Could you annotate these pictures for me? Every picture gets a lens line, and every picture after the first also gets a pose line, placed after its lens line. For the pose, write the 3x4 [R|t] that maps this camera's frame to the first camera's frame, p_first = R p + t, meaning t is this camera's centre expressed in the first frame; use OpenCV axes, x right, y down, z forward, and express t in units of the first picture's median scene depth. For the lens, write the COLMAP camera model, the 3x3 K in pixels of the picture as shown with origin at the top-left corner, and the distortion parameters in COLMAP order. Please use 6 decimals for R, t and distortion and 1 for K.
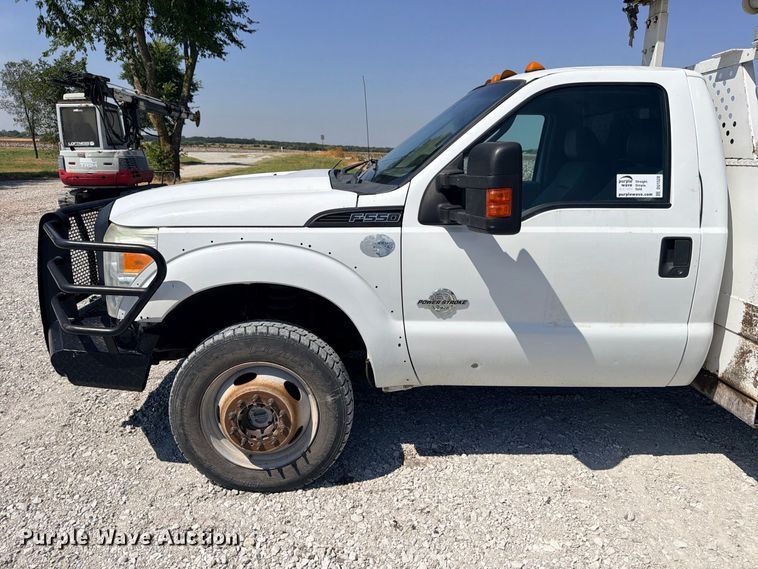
lens RADIAL K [[541.4, 0, 381.4], [0, 541.4, 280.1], [0, 0, 1]] dist [0.065261, -0.064330]
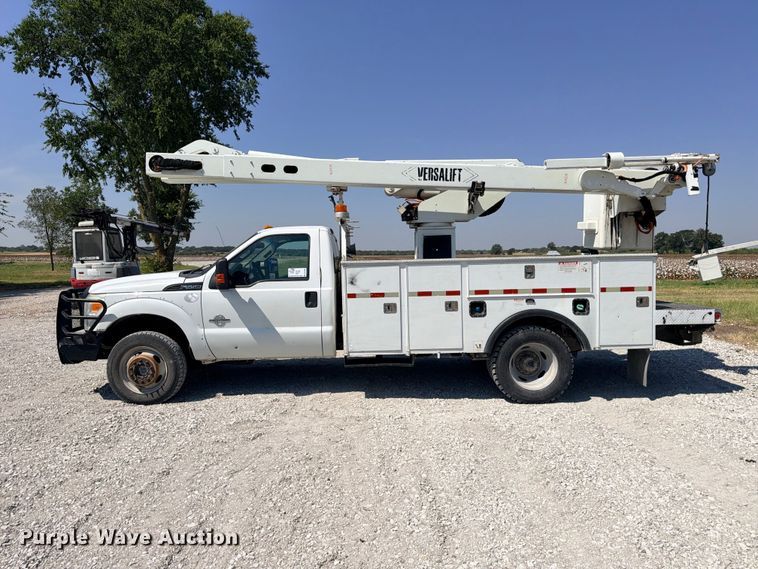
lens RADIAL K [[529.6, 0, 379.0], [0, 529.6, 284.5], [0, 0, 1]] dist [0.063962, -0.090417]
pose [[0.999605, -0.028040, -0.001867, 0.774346], [0.027284, 0.984286, -0.174458, 0.294613], [0.006730, 0.174339, 0.984663, -1.288459]]
